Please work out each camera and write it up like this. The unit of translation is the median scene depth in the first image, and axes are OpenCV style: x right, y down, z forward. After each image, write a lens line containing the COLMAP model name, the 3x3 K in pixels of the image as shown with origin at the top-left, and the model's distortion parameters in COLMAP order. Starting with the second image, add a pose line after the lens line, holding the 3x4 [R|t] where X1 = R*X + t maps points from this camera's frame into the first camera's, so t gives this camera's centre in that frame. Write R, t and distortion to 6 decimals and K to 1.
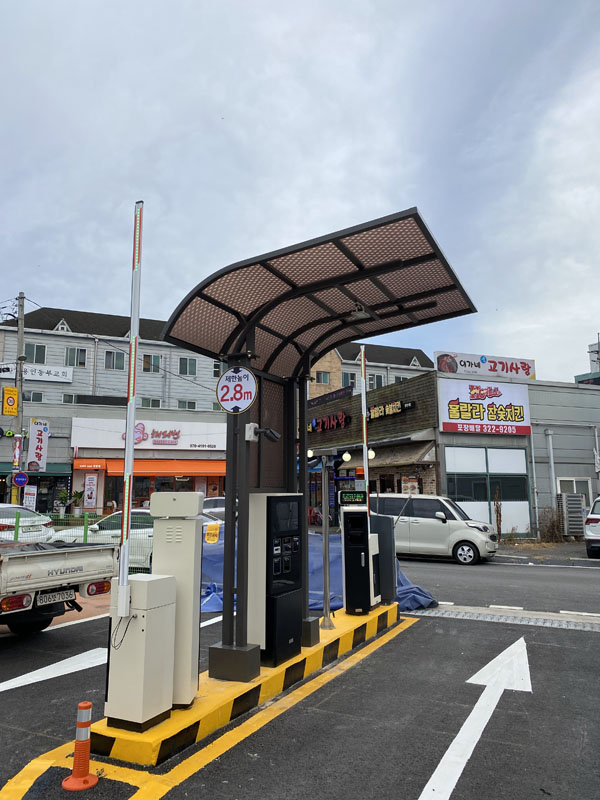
lens RADIAL K [[612.8, 0, 295.5], [0, 612.8, 390.8], [0, 0, 1]] dist [0.018705, -0.013512]
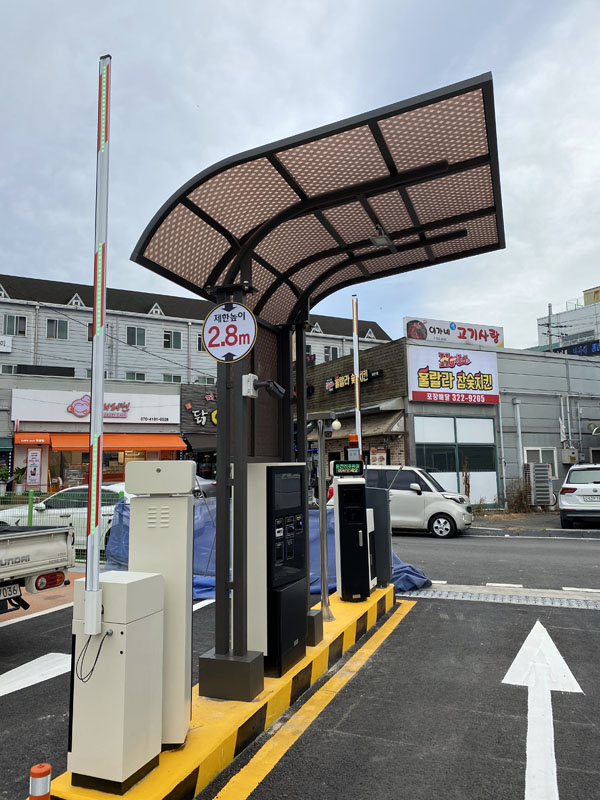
lens RADIAL K [[612.8, 0, 295.5], [0, 612.8, 390.8], [0, 0, 1]] dist [0.018705, -0.013512]
pose [[0.996497, -0.001526, 0.083613, -0.050700], [-0.001932, 0.999147, 0.041259, 0.026910], [-0.083605, -0.041276, 0.995644, 0.135936]]
